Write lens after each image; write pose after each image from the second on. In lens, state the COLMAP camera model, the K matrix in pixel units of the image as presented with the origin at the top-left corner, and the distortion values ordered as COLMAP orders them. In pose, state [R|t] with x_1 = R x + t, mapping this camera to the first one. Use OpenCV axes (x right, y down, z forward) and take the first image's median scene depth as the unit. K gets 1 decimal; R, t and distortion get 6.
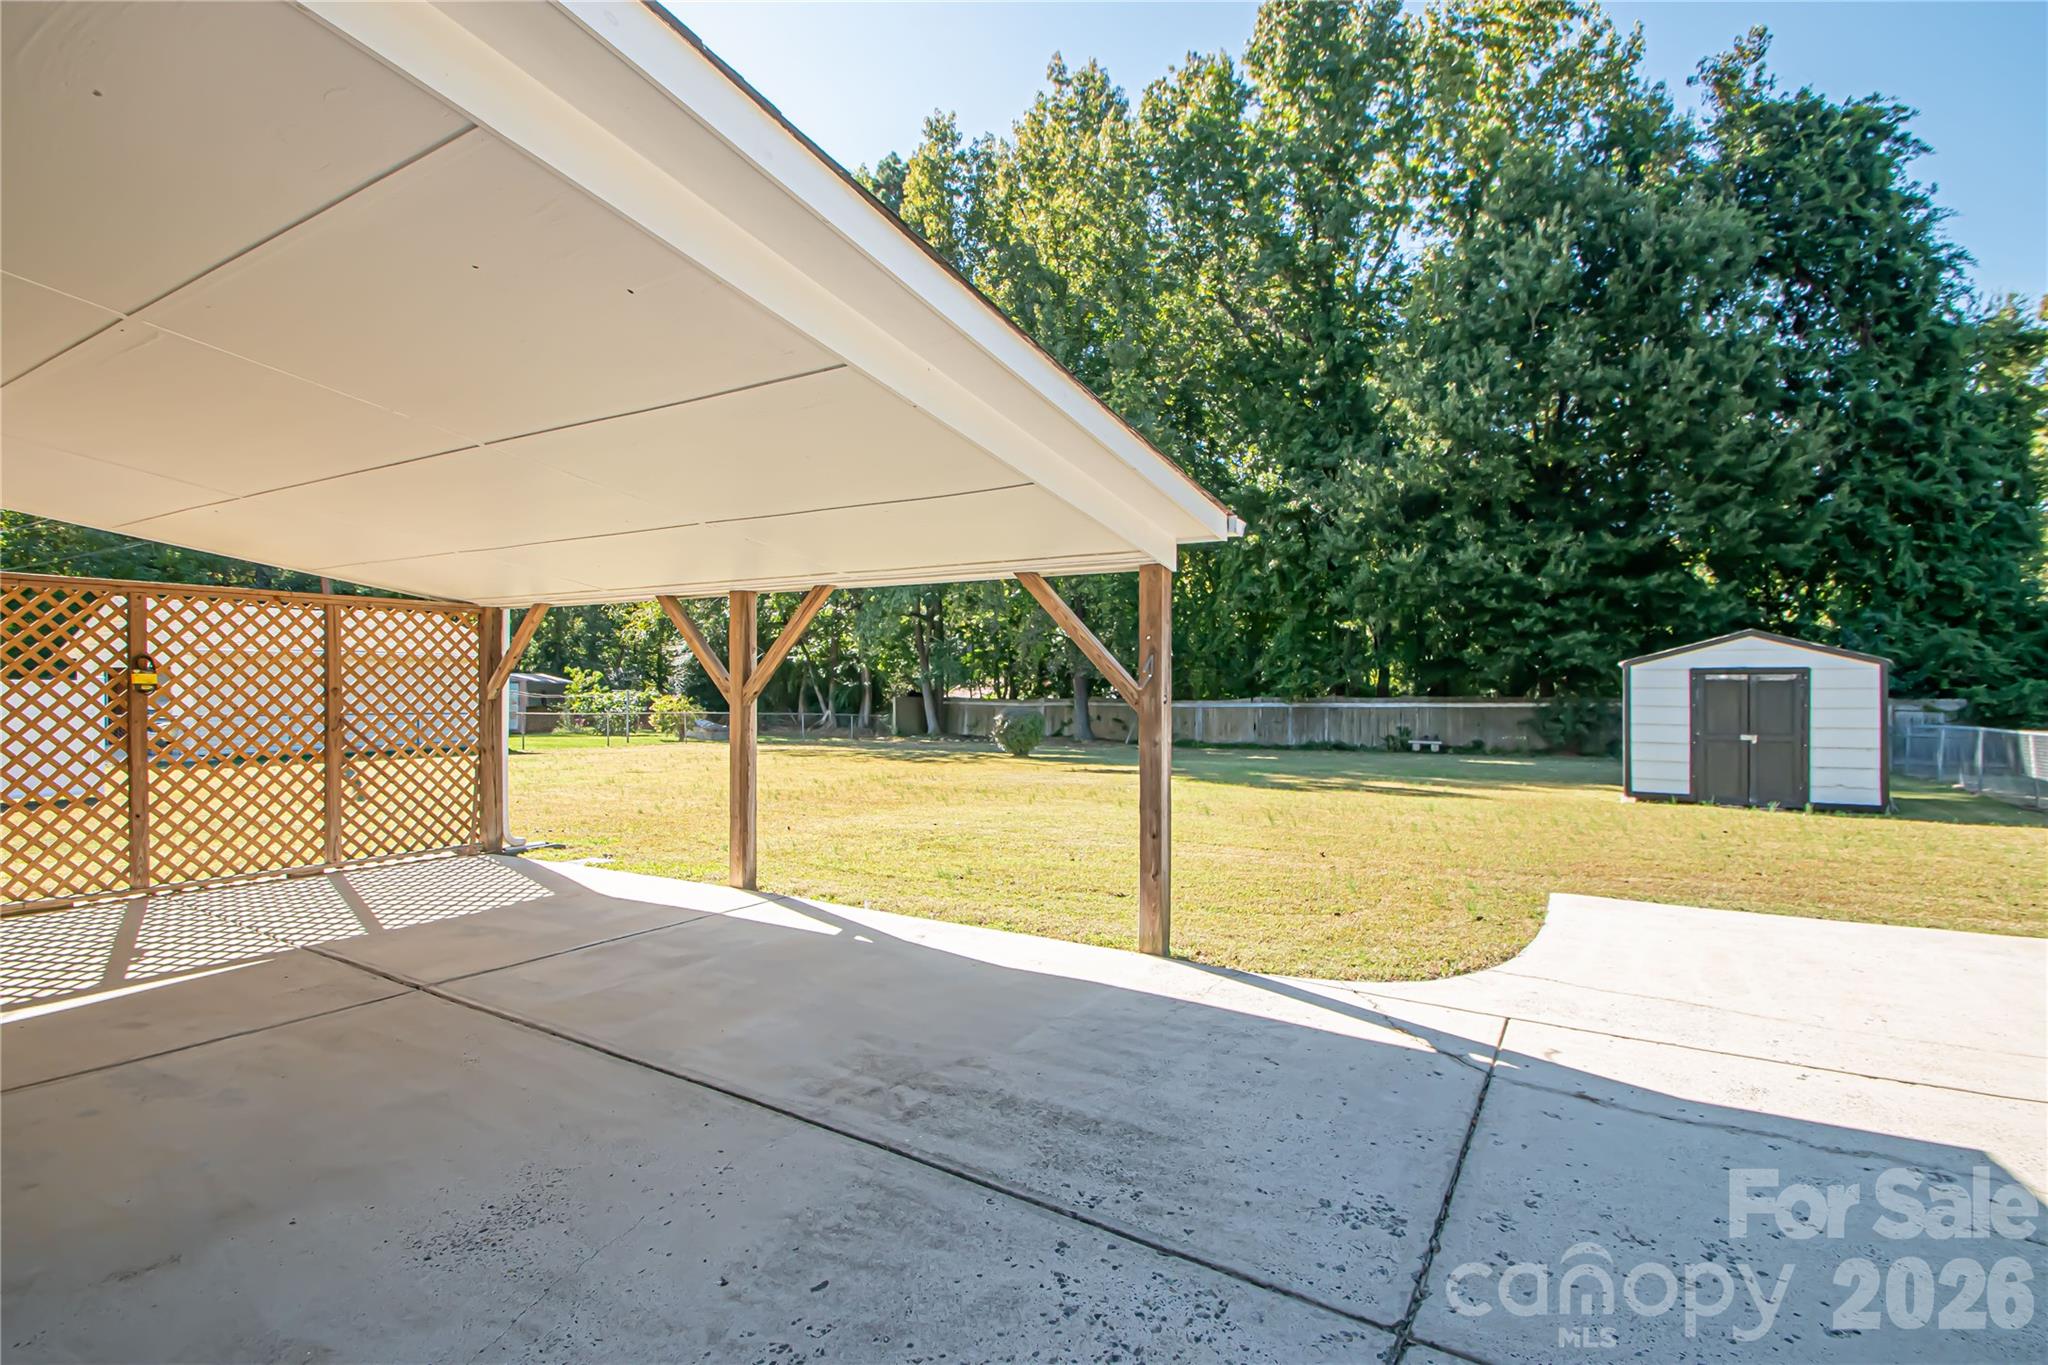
lens RADIAL K [[930.6, 0, 1008.0], [0, 930.6, 688.6], [0, 0, 1]] dist [0.003605, -0.005163]
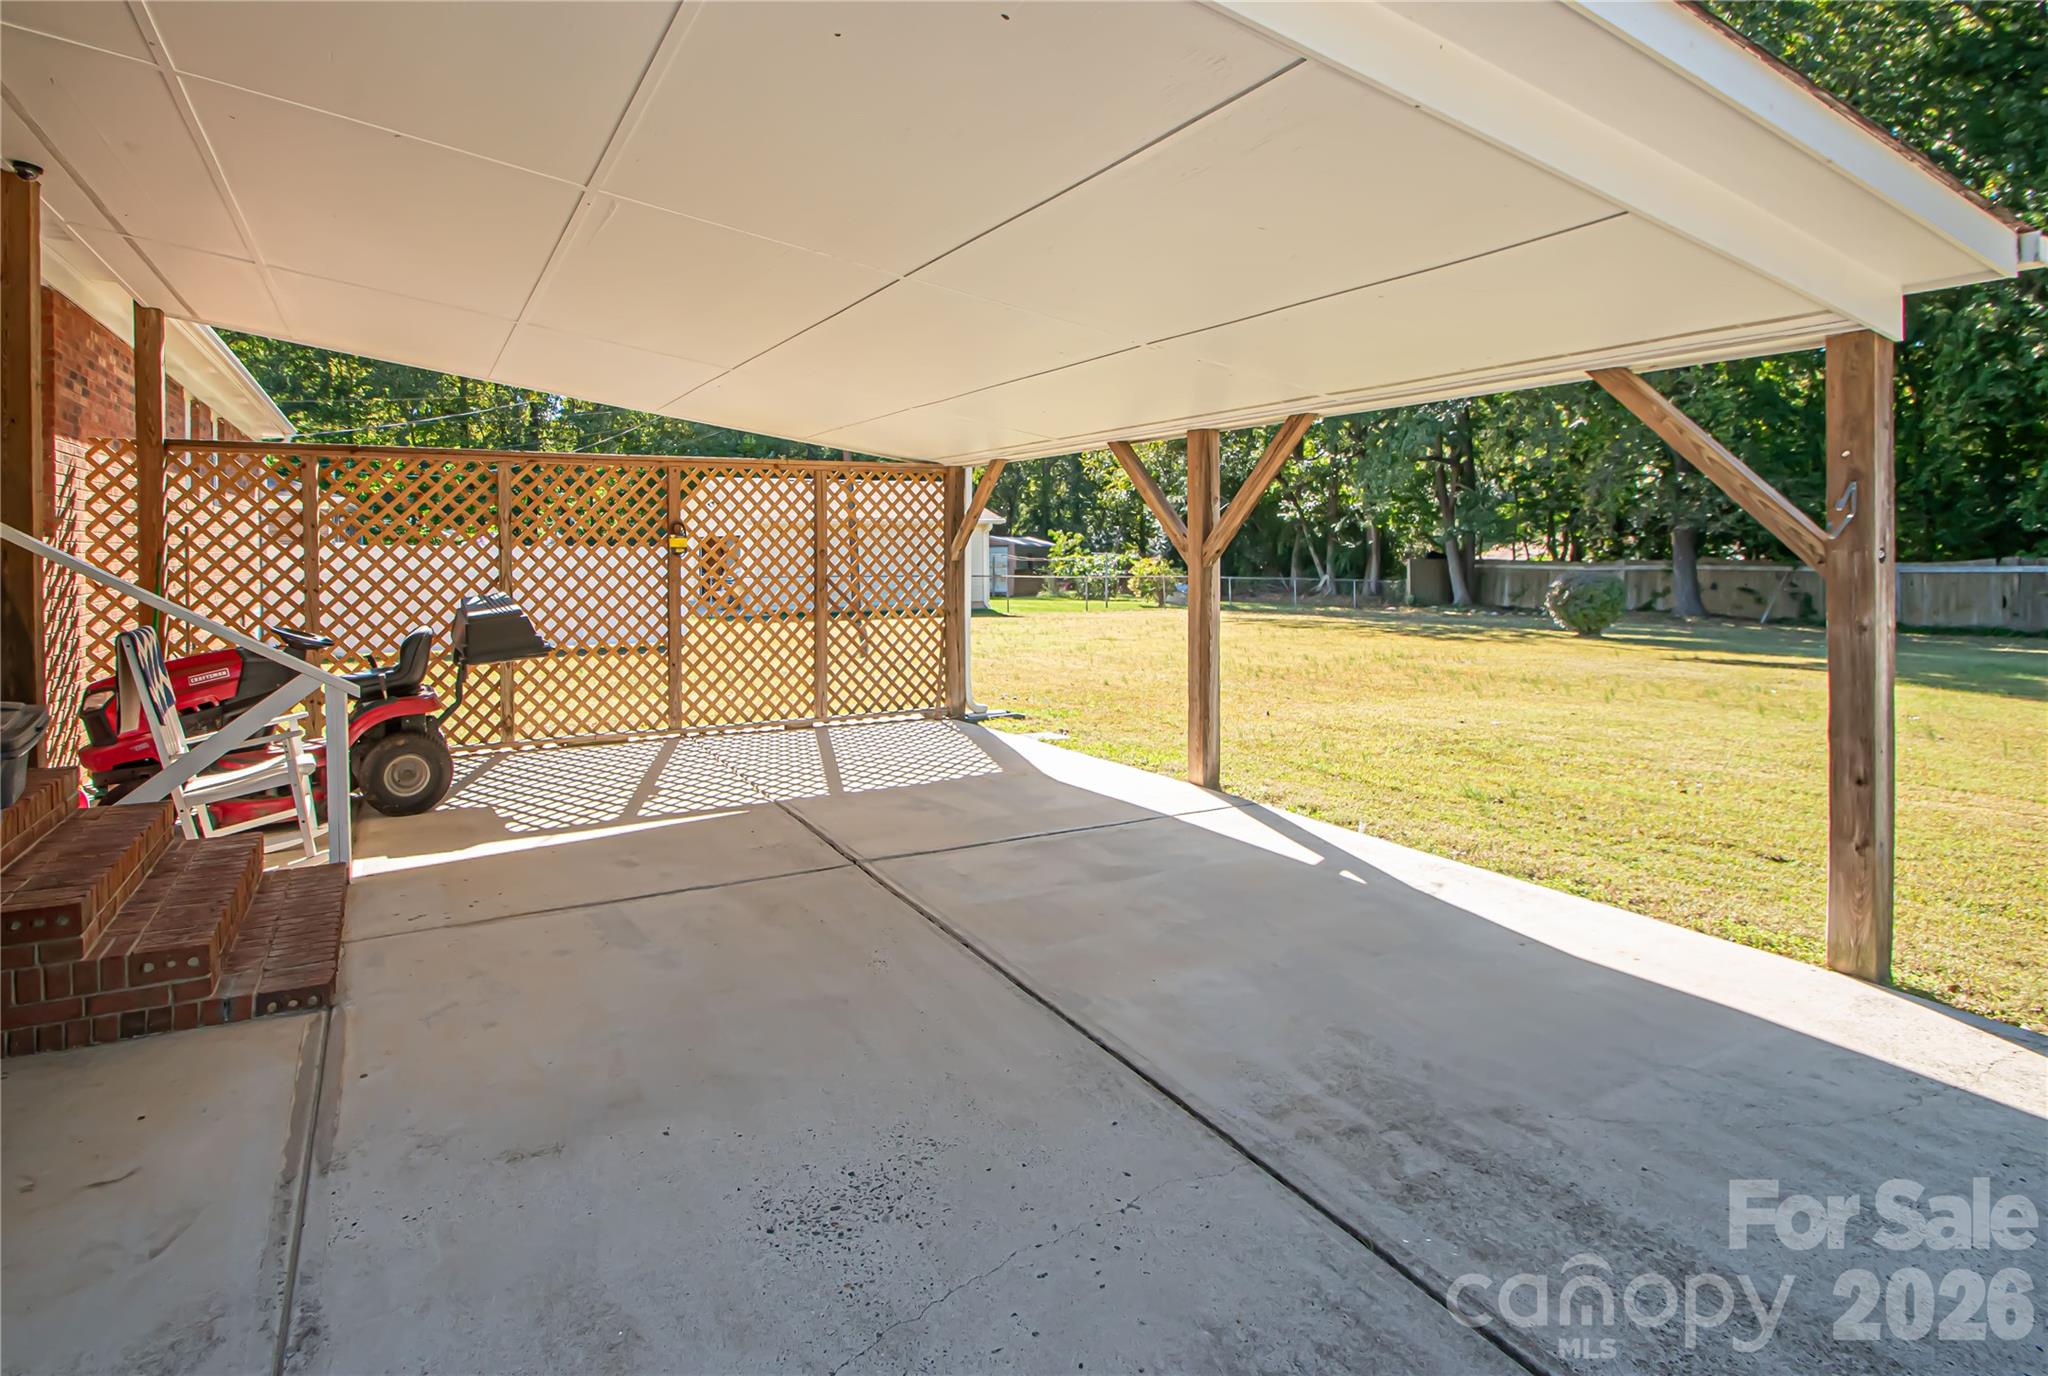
lens RADIAL K [[1027.3, 0, 958.6], [0, 1027.3, 558.8], [0, 0, 1]] dist [0.006847, -0.009272]
pose [[0.860420, -0.004053, -0.509569, -0.001550], [0.008120, 0.999950, 0.005757, 0.001524], [0.509521, -0.009091, 0.860410, 0.035590]]
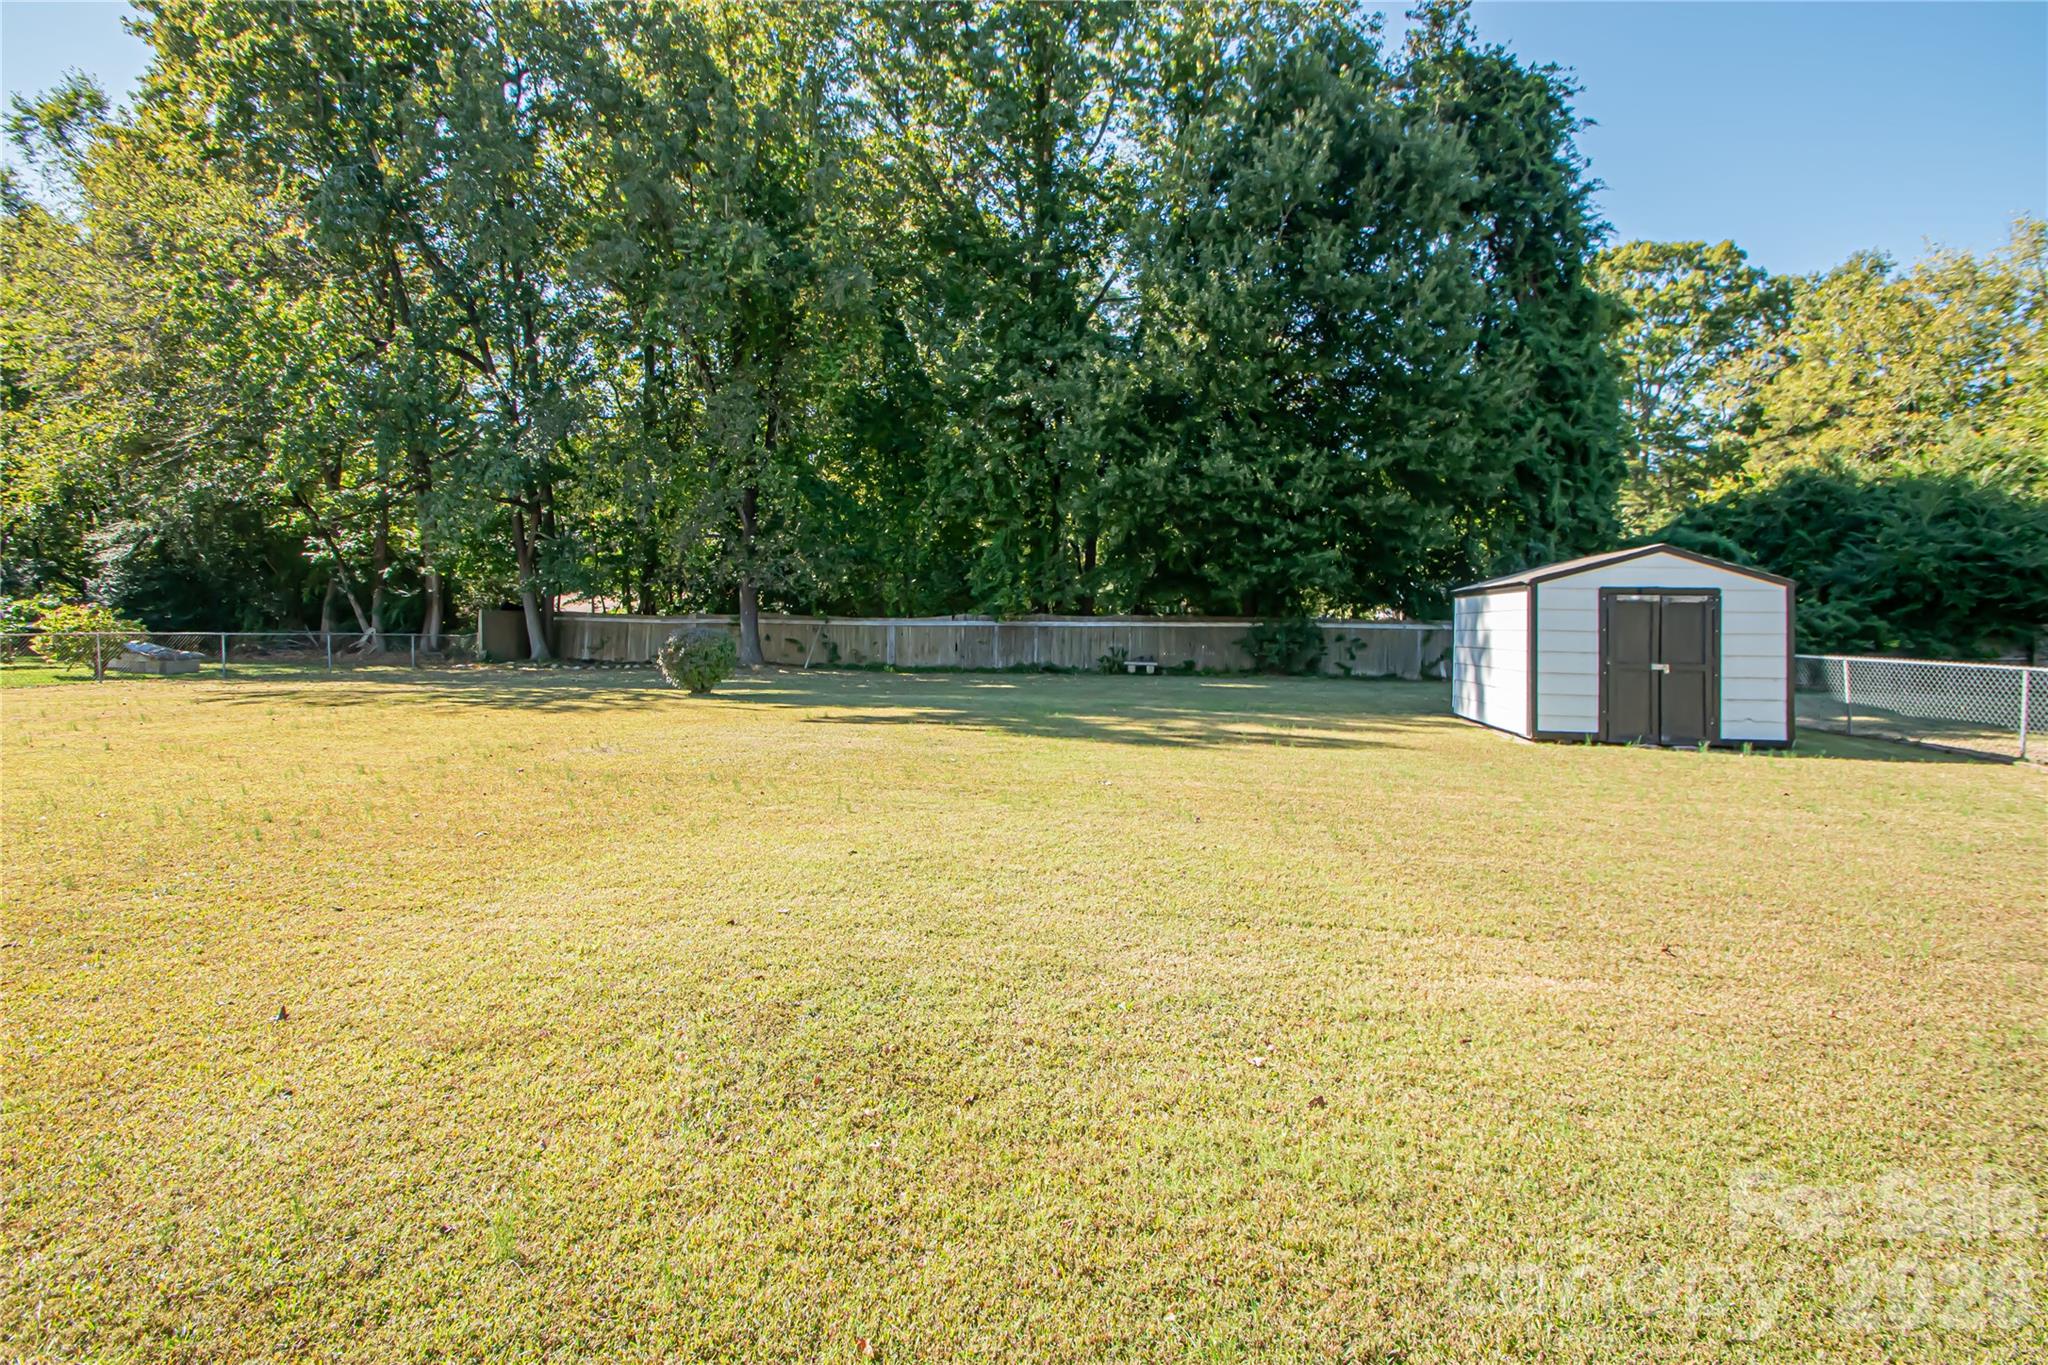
lens RADIAL K [[930.6, 0, 1054.4], [0, 930.6, 620.9], [0, 0, 1]] dist [0.003605, -0.005163]
pose [[0.901687, 0.004313, 0.432369, -0.106403], [-0.011917, 0.999818, 0.014880, 0.002441], [-0.432226, -0.018569, 0.901574, 0.457858]]
